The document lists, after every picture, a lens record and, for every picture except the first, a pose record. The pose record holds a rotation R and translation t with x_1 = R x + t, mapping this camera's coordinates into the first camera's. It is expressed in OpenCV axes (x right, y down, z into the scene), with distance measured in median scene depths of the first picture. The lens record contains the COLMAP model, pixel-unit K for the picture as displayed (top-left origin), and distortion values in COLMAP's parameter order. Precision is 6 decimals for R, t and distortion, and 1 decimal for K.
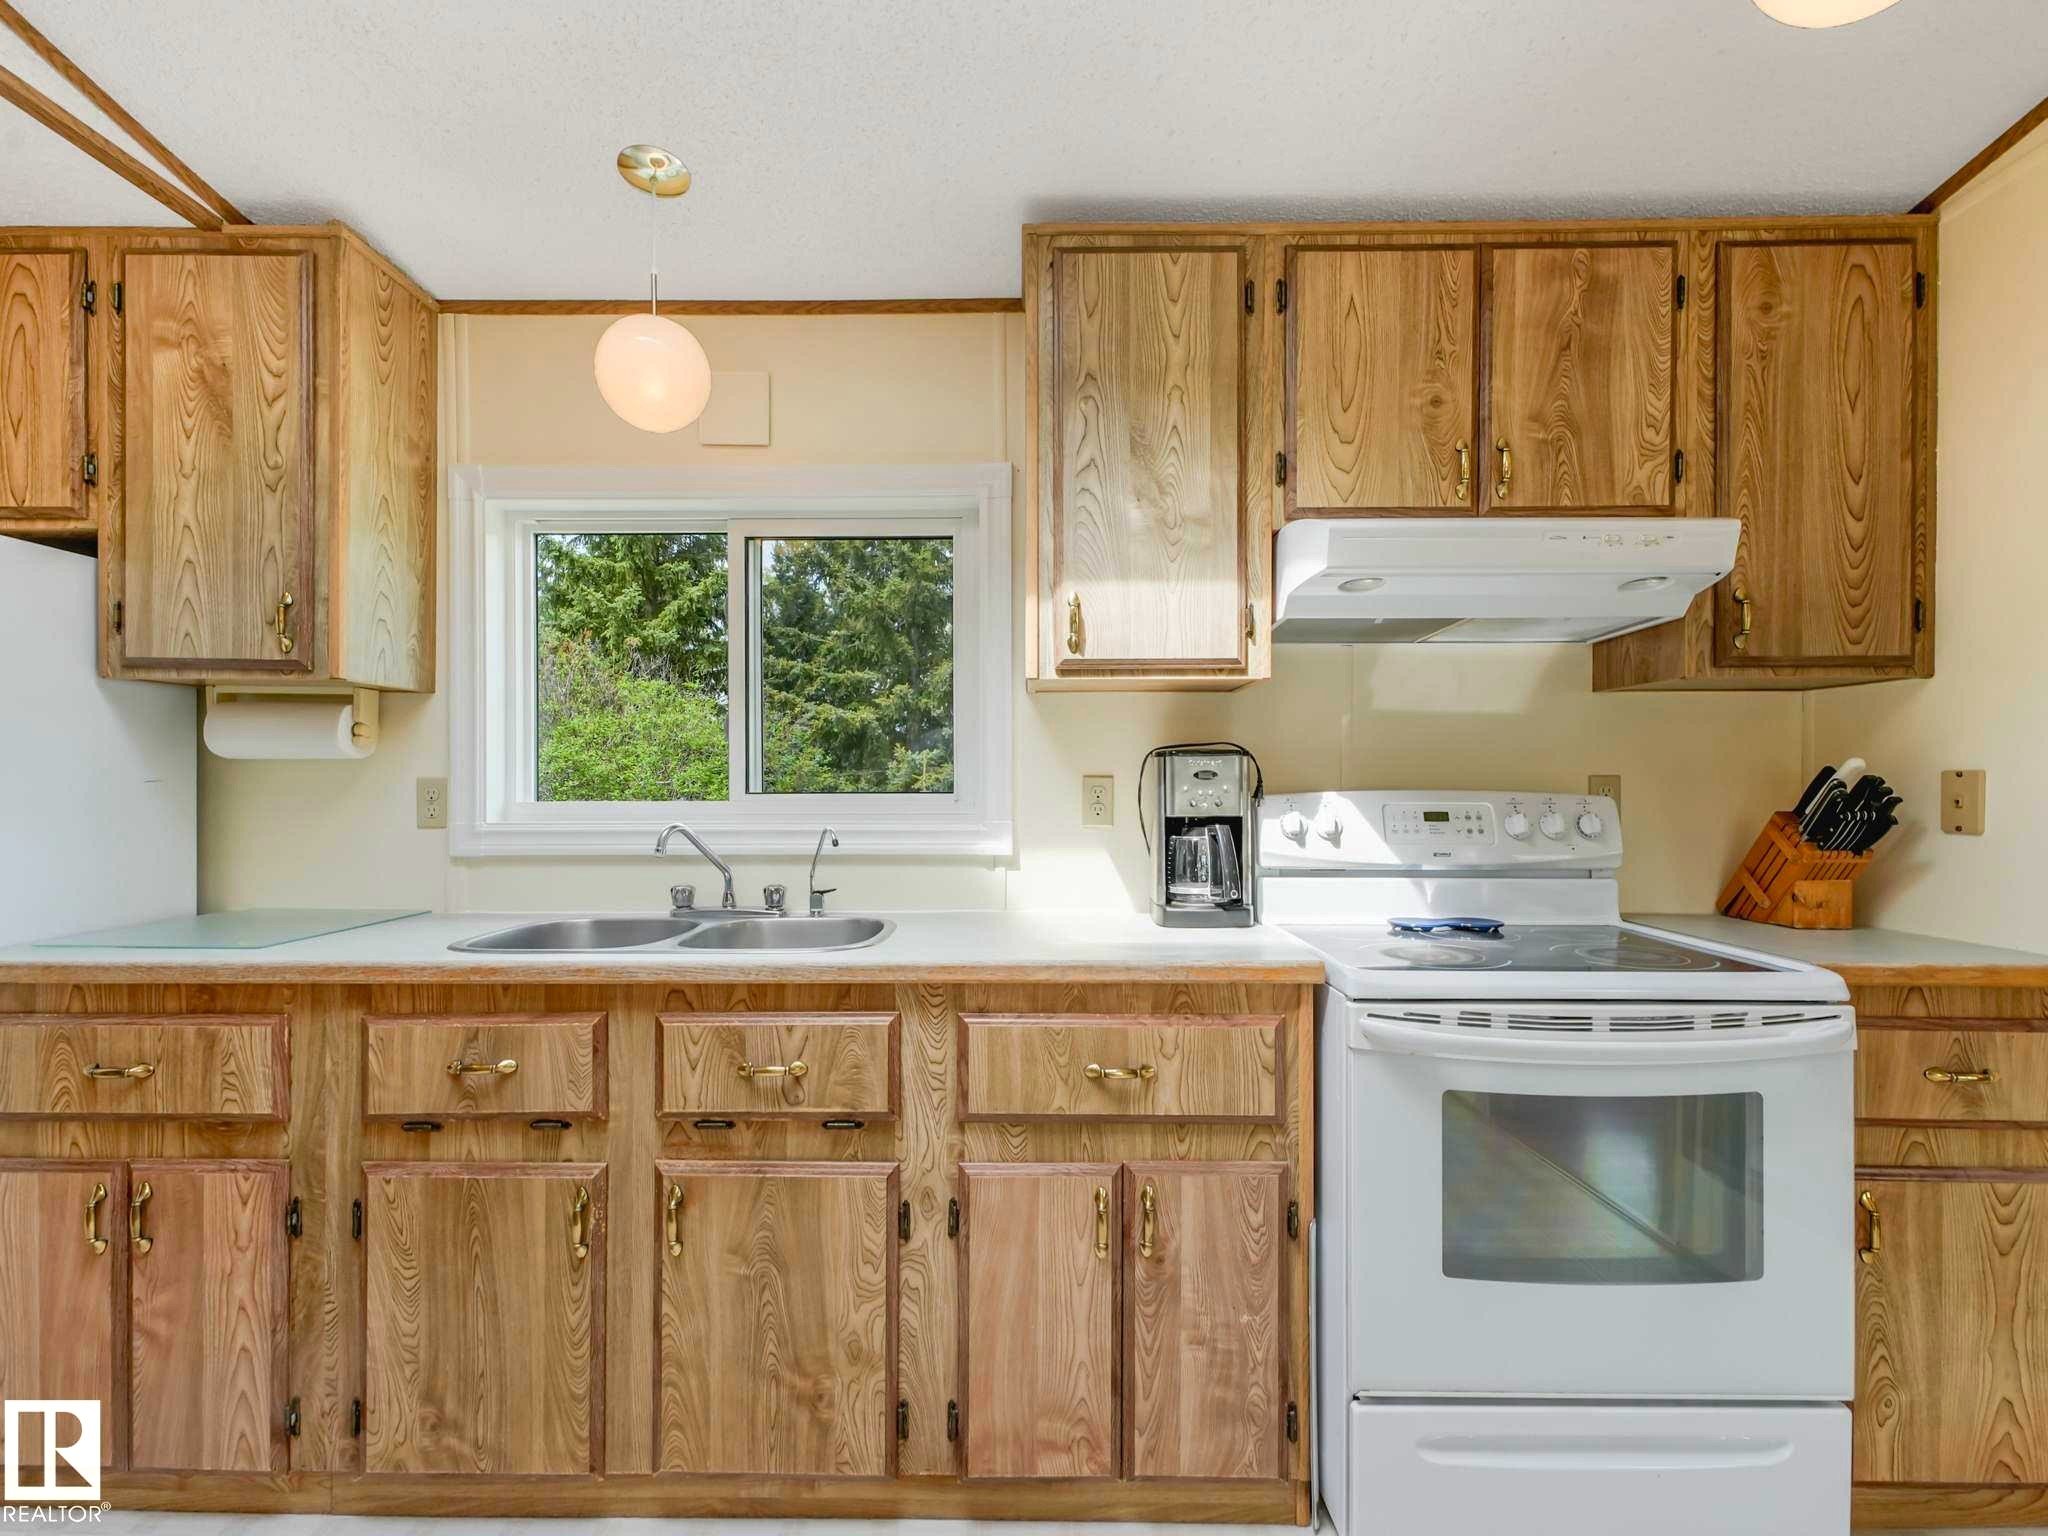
lens RADIAL K [[973.1, 0, 1023.8], [0, 973.1, 785.2], [0, 0, 1]] dist [0.001958, -0.000335]
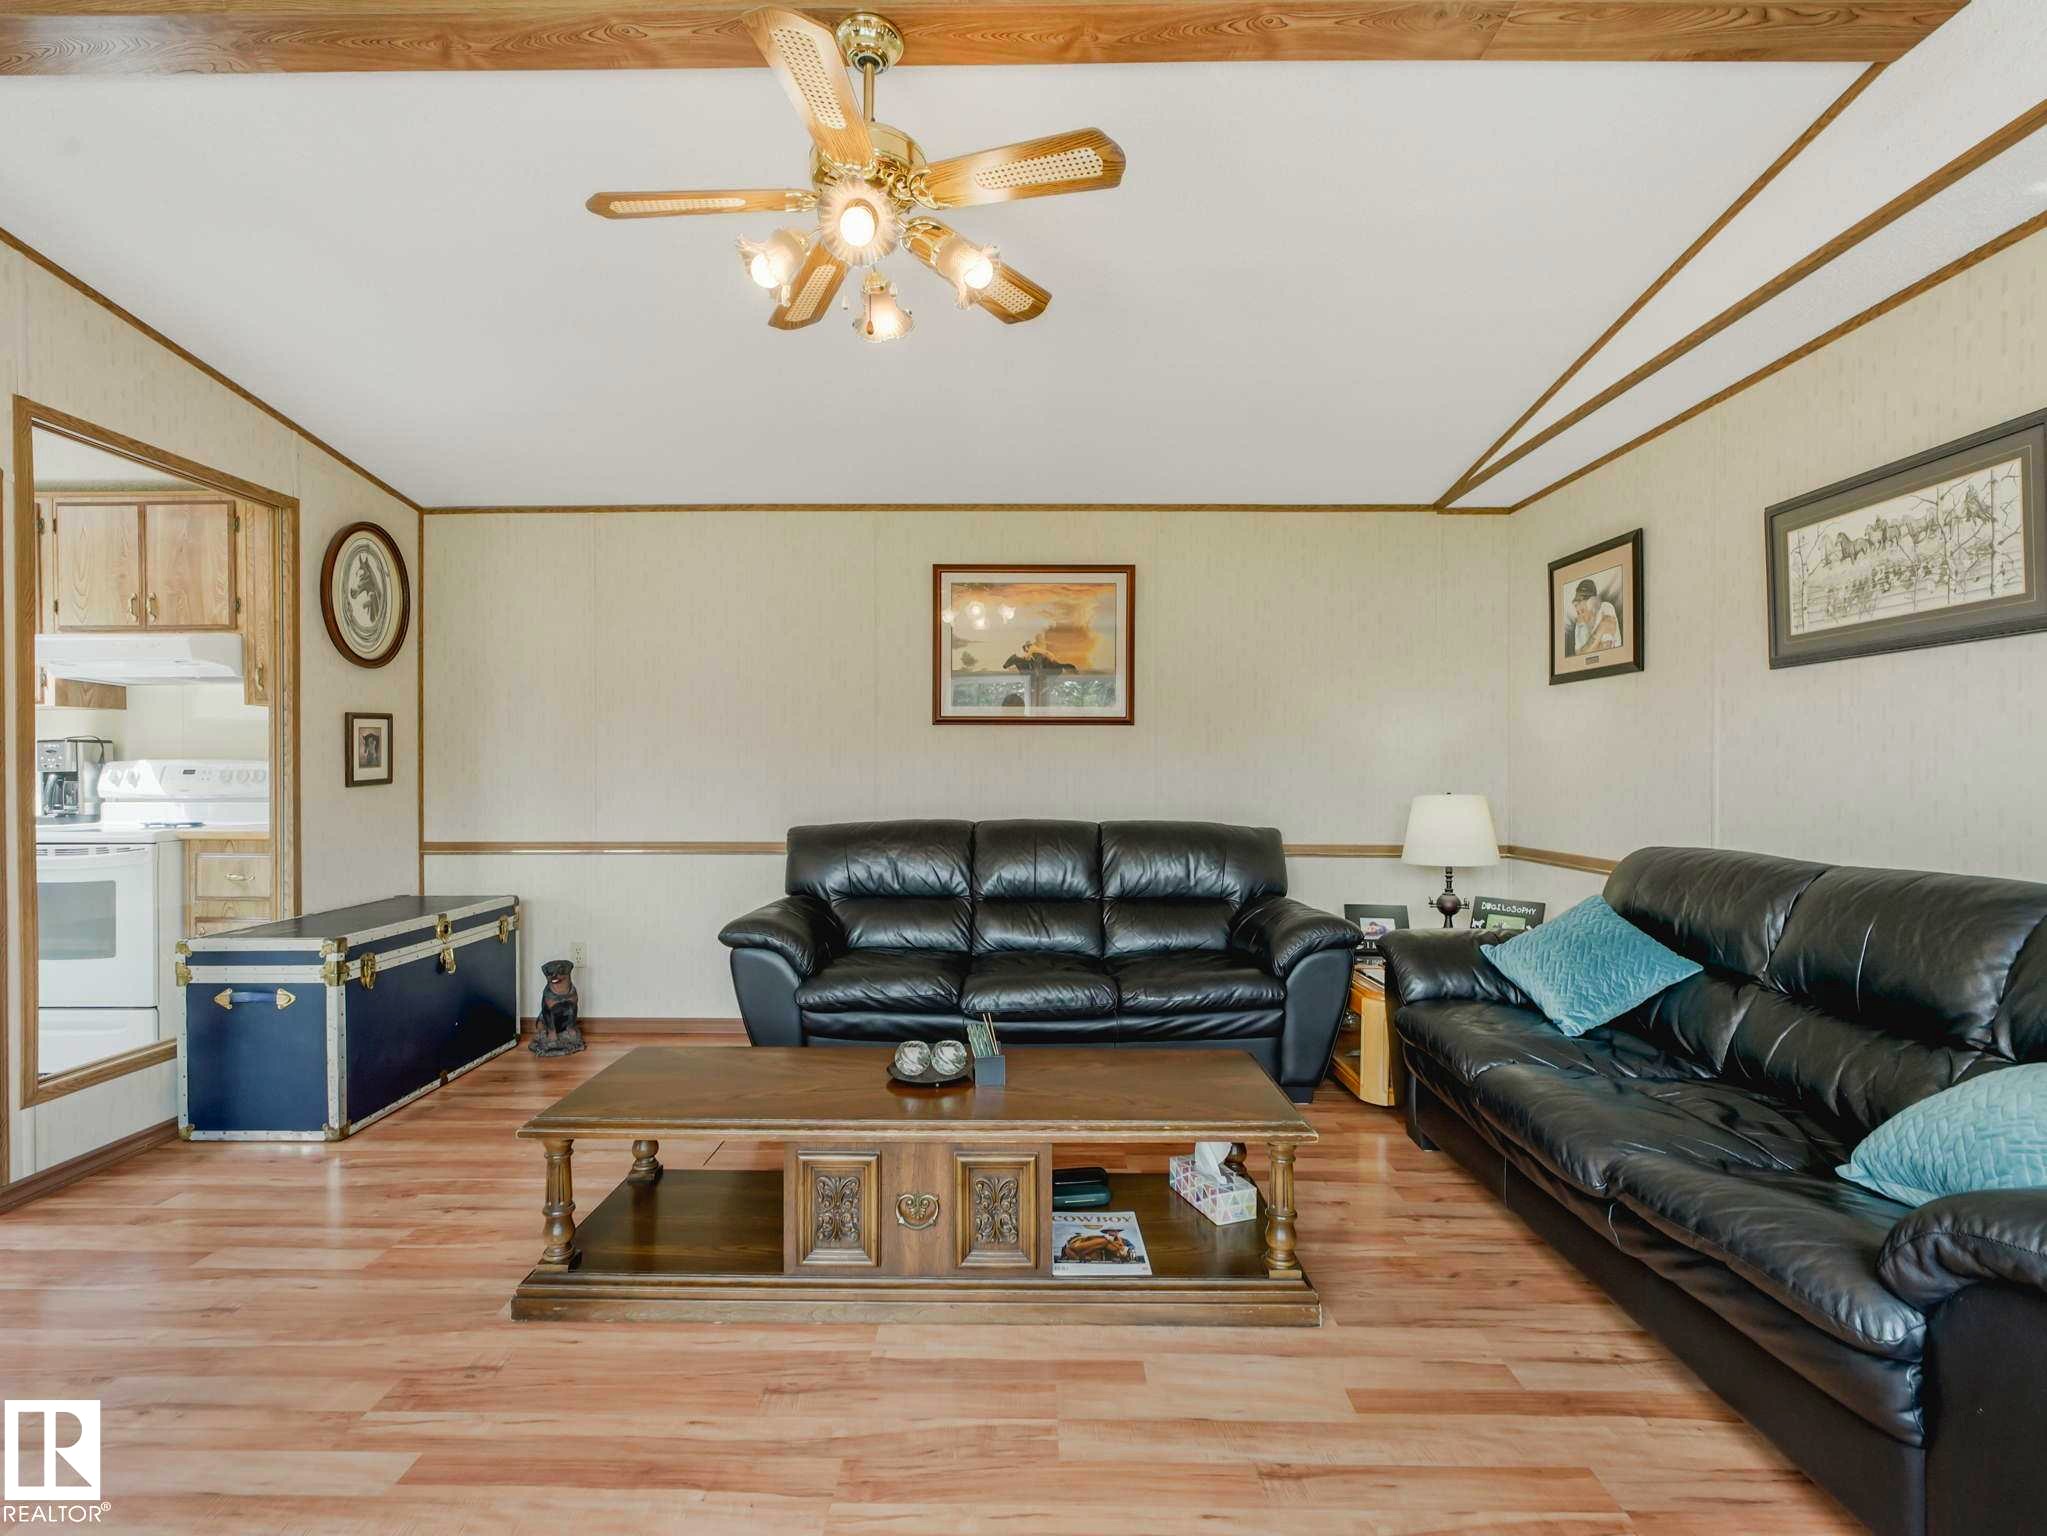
lens RADIAL K [[955.3, 0, 987.8], [0, 955.3, 782.1], [0, 0, 1]] dist [-0.008289, 0.000309]
pose [[0.999952, -0.001131, -0.009715, 2.348316], [0.001216, 0.999961, 0.008733, 0.042644], [0.009704, -0.008745, 0.999915, -1.069752]]
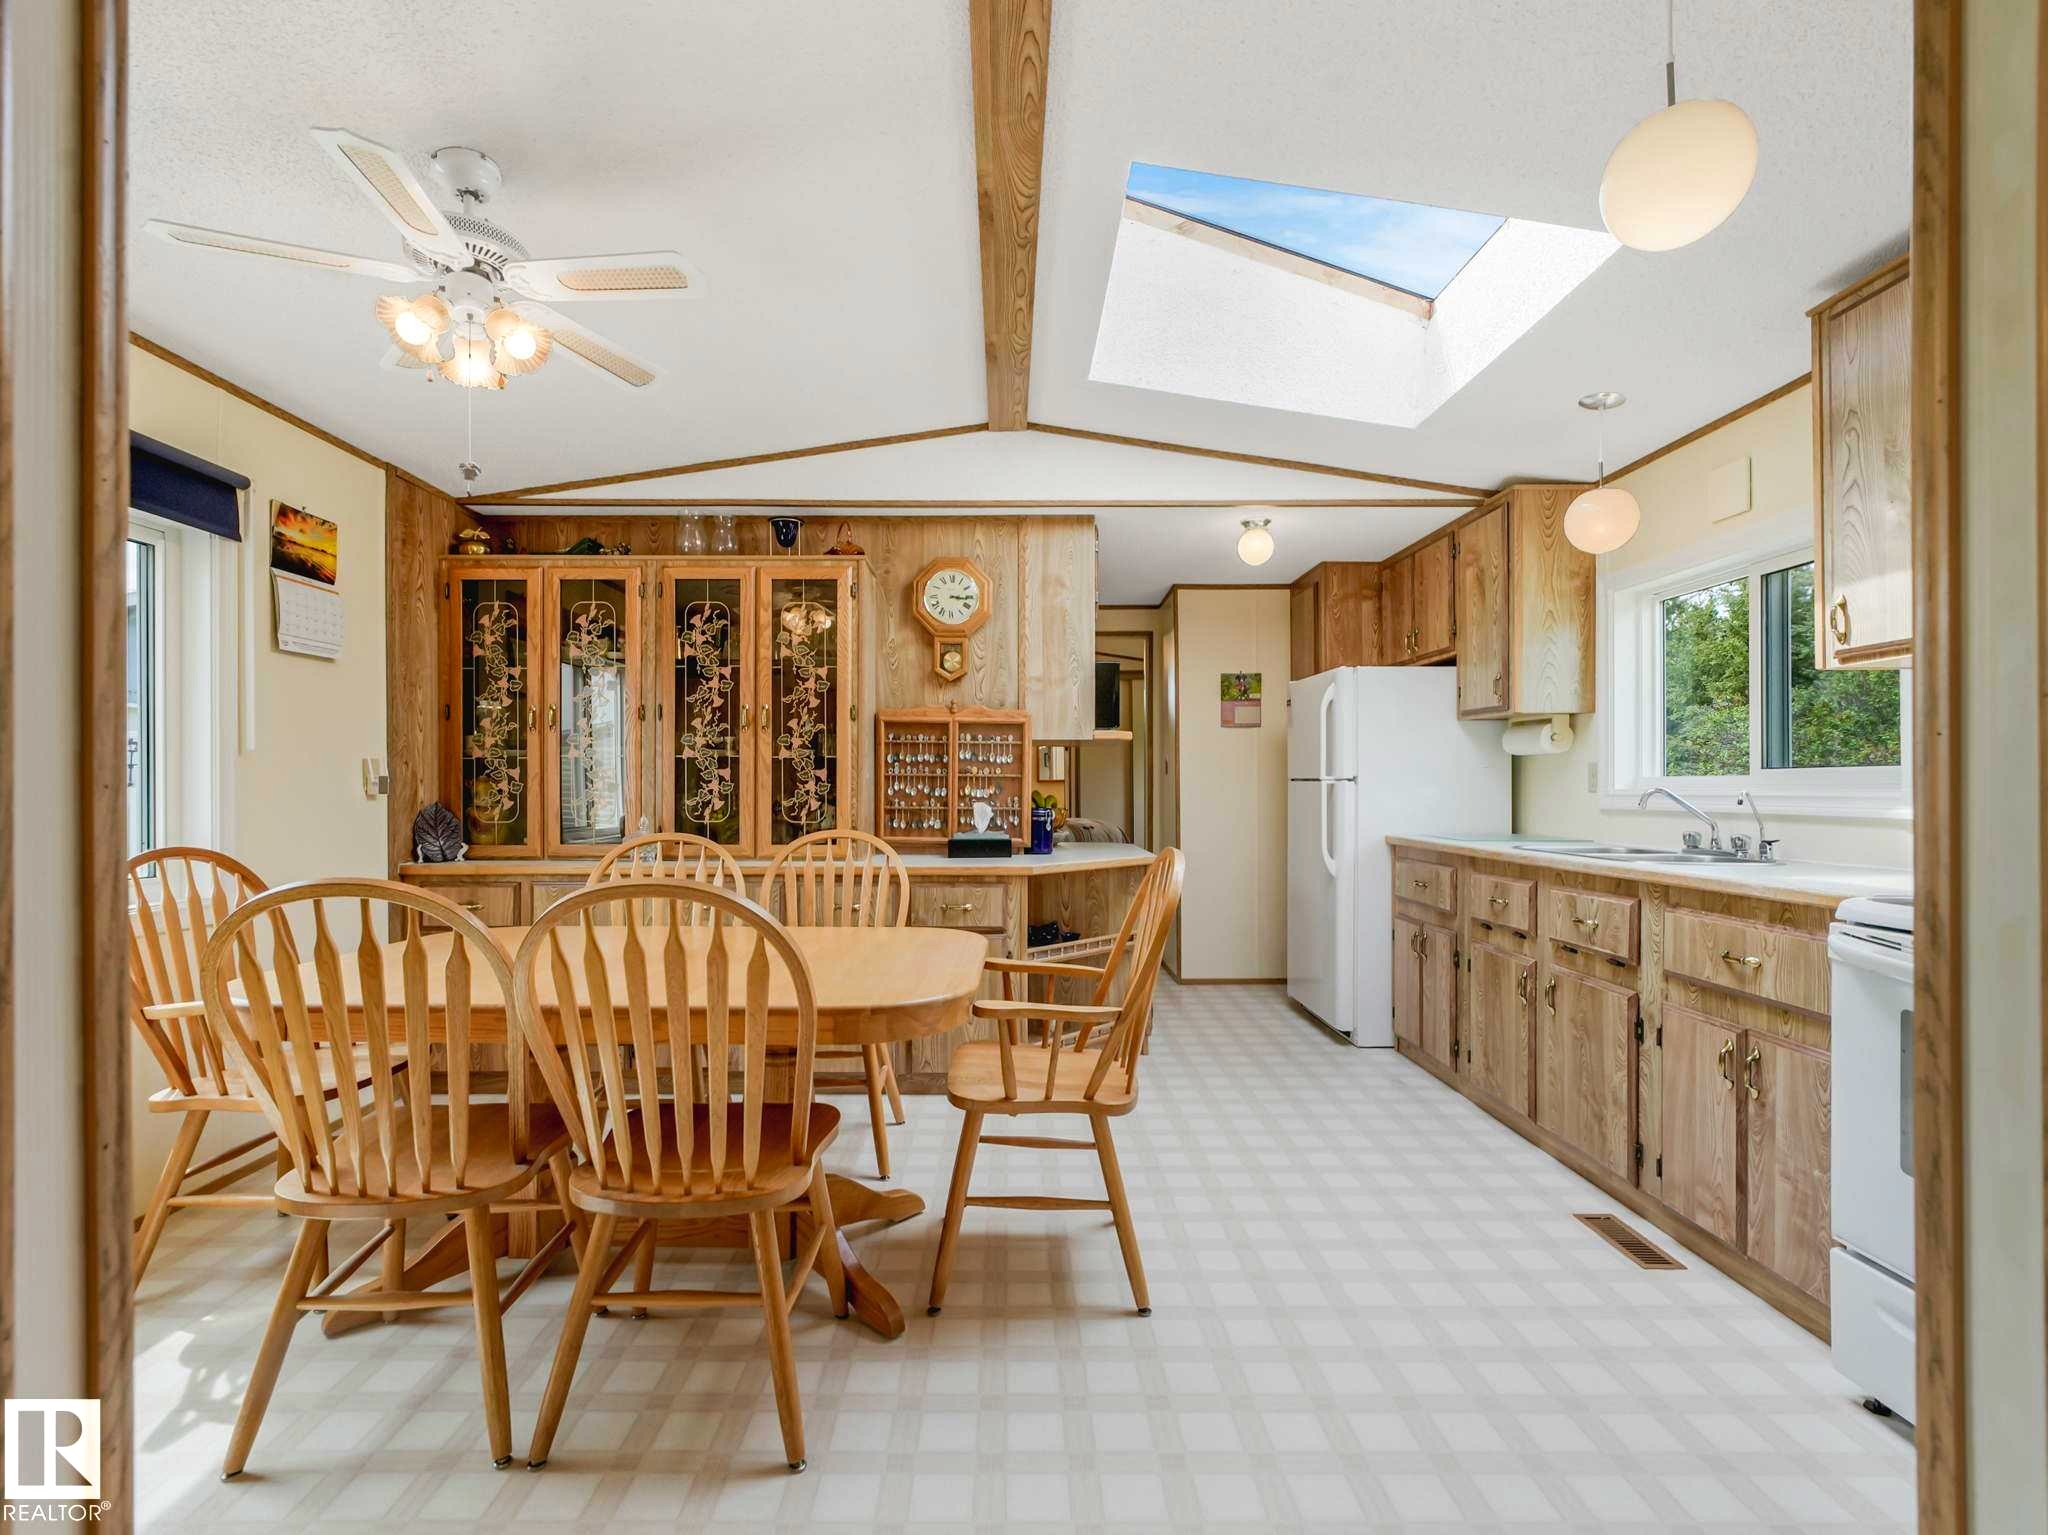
lens RADIAL K [[938.7, 0, 1021.1], [0, 938.7, 774.3], [0, 0, 1]] dist [-0.001251, -0.000333]
pose [[0.025846, -0.012920, -0.999582, 1.237679], [-0.003426, 0.999909, -0.013012, 0.045927], [0.999660, 0.003760, 0.025799, -0.051645]]
